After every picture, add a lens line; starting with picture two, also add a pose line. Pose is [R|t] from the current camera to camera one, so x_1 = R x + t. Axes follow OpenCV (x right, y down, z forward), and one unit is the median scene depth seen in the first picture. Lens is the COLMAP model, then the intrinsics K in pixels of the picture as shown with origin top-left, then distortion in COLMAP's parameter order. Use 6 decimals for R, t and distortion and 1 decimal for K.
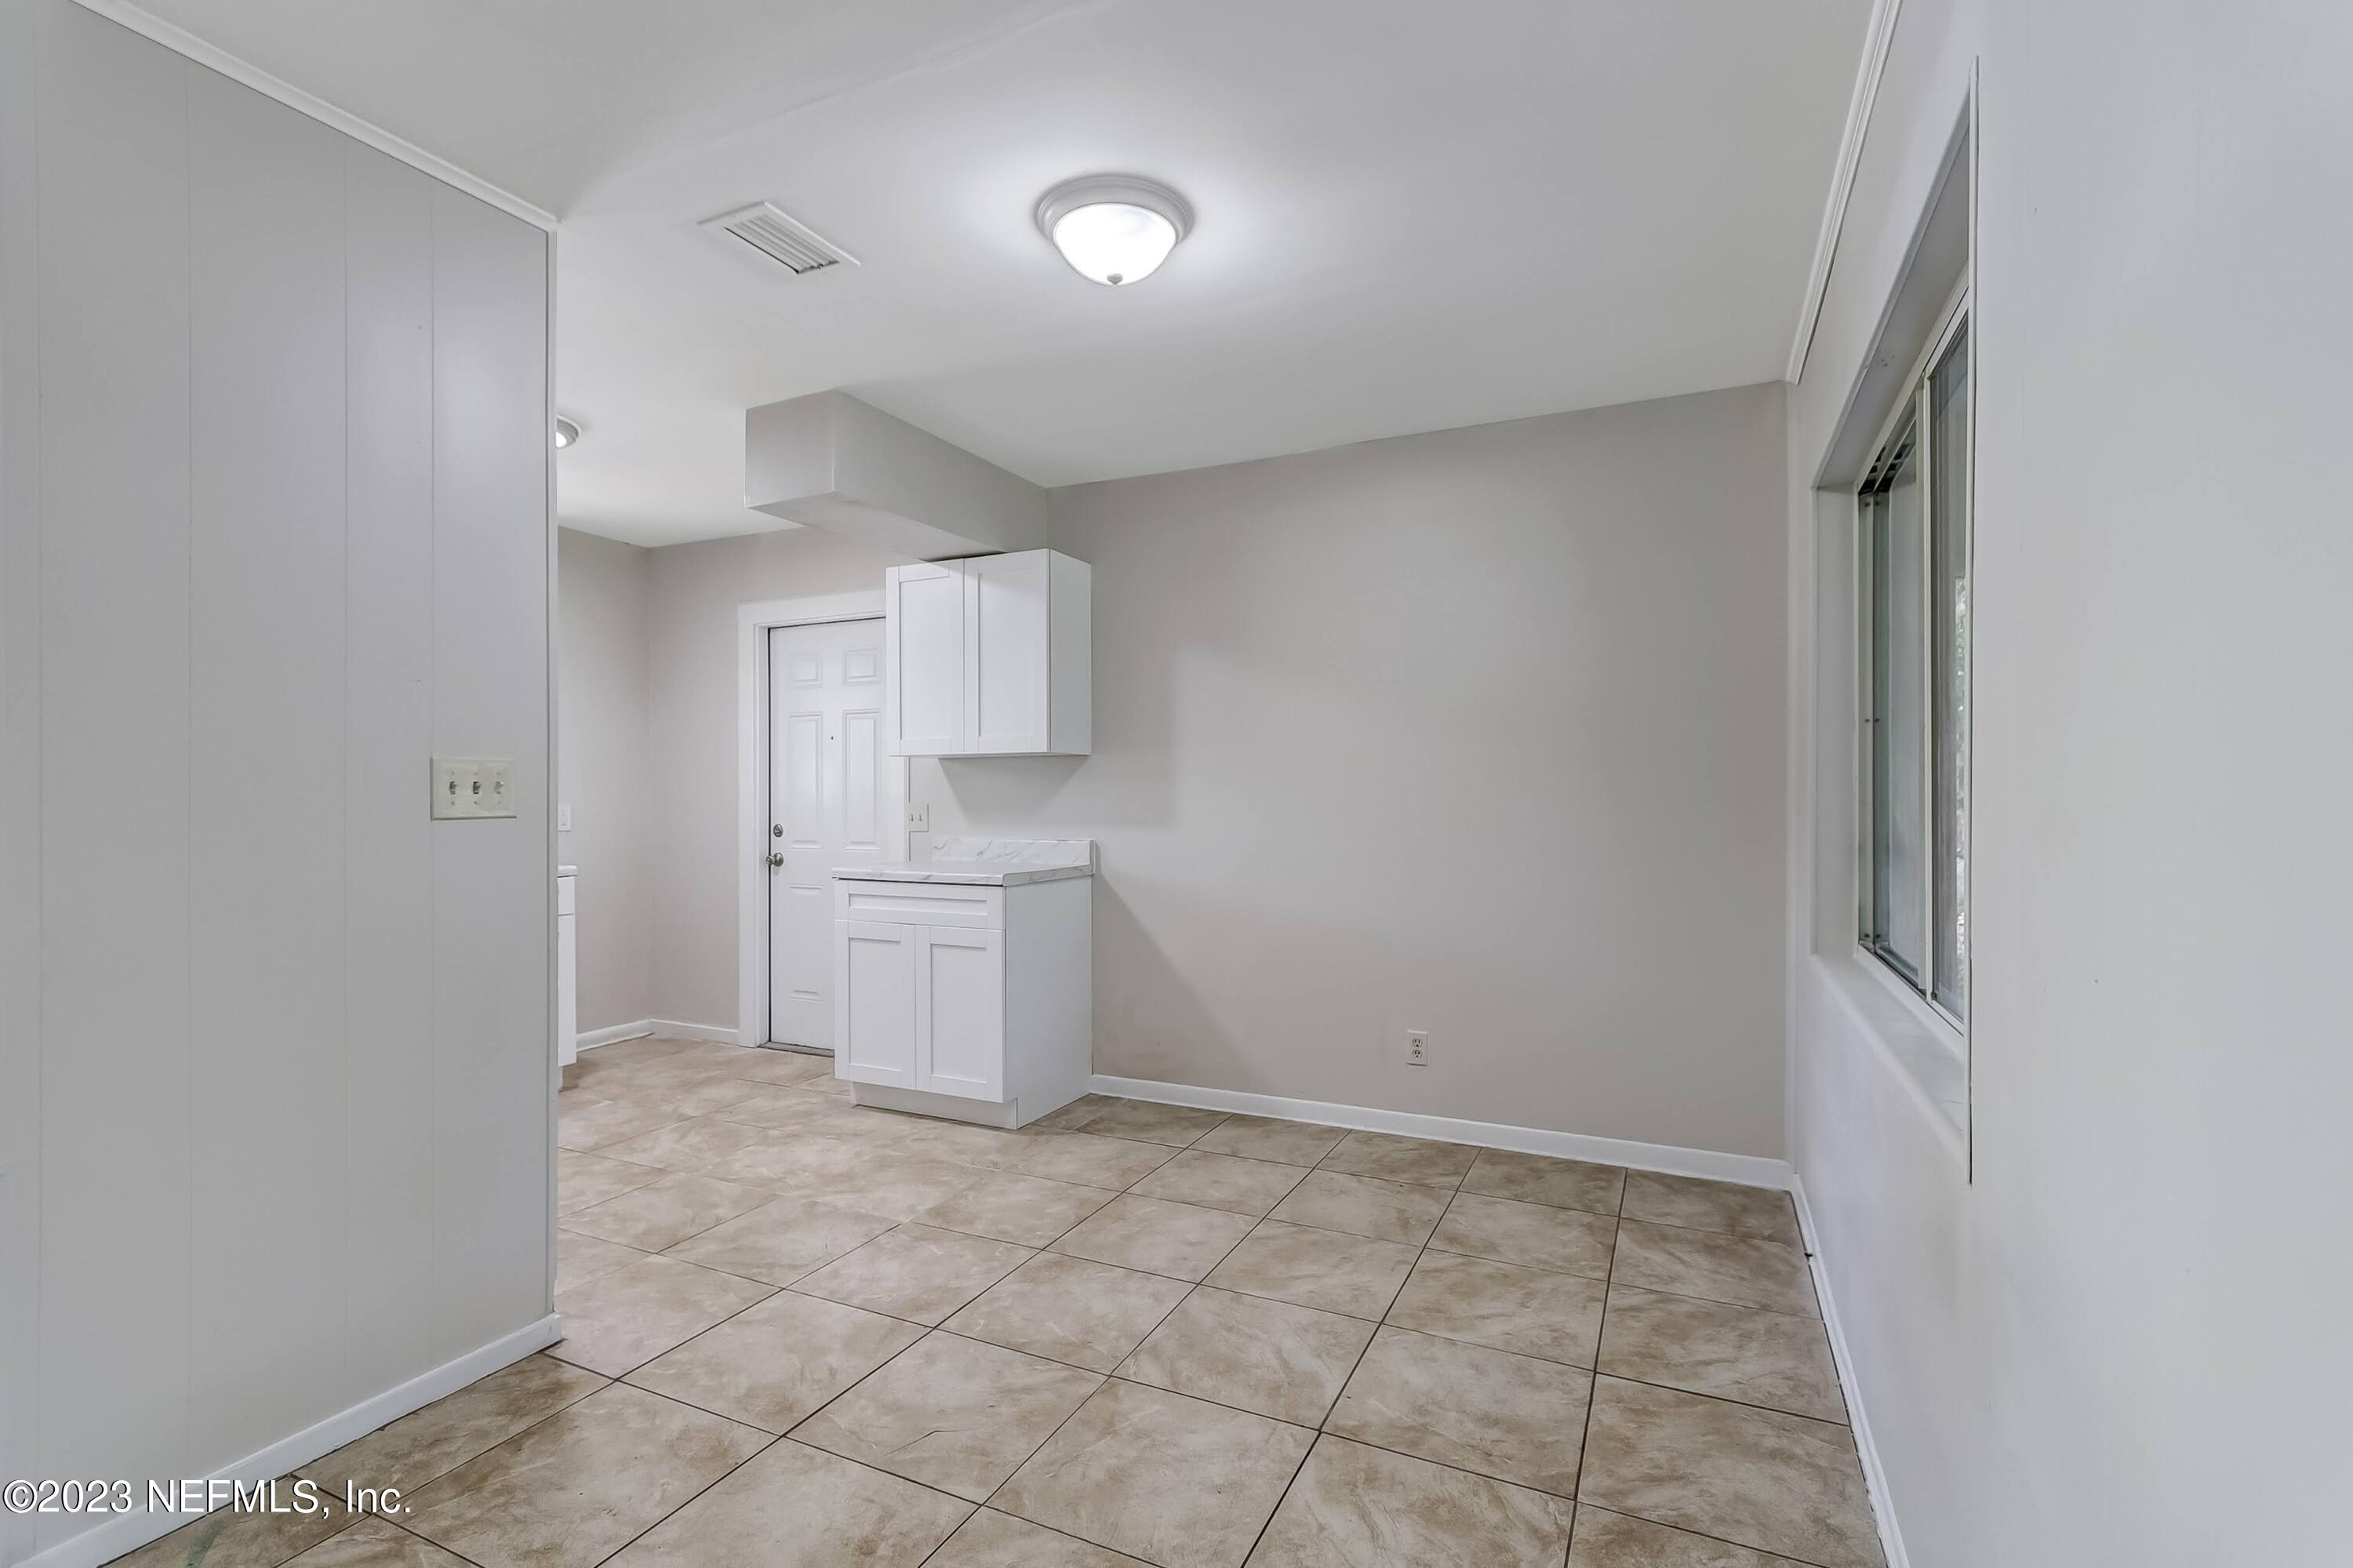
lens RADIAL K [[1067.5, 0, 1167.1], [0, 1067.5, 795.9], [0, 0, 1]] dist [0.001871, 0.004012]
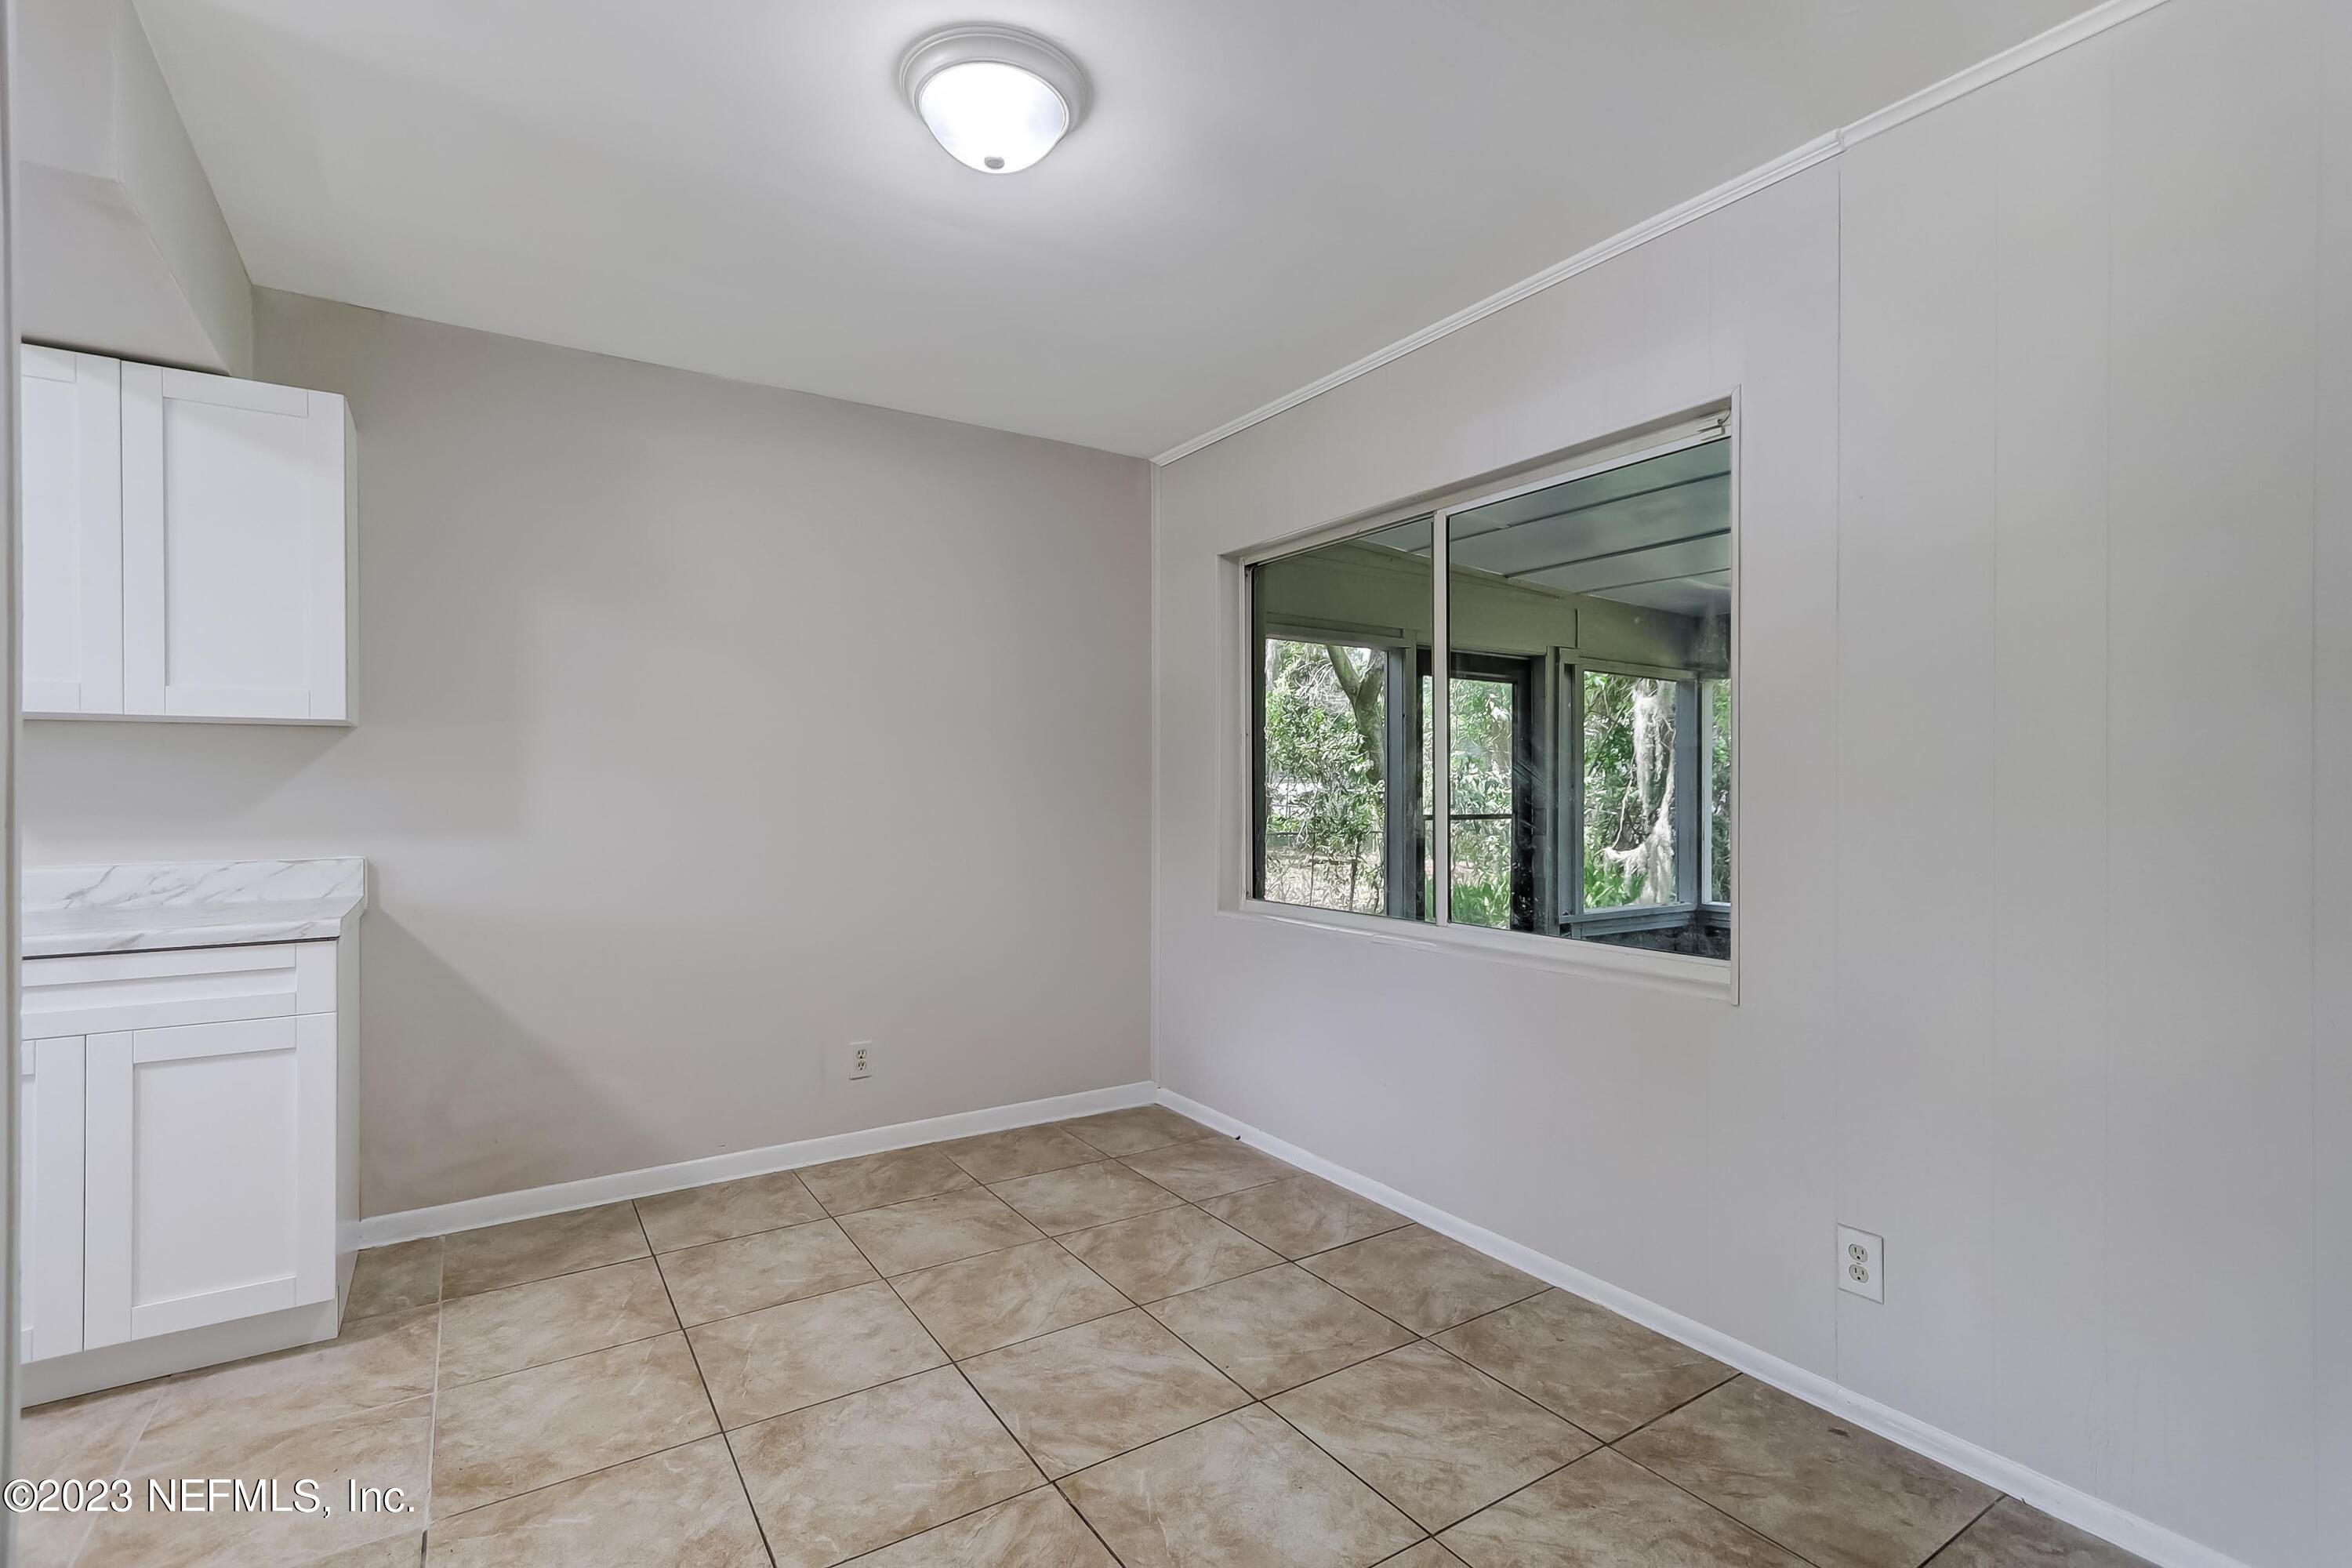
lens RADIAL K [[1067.0, 0, 1169.5], [0, 1067.0, 789.0], [0, 0, 1]] dist [0.001871, 0.004012]
pose [[0.528214, 0.001262, 0.849110, -0.512018], [-0.000417, 0.999999, -0.001227, 0.000288], [-0.849111, 0.000295, 0.528214, 0.342121]]
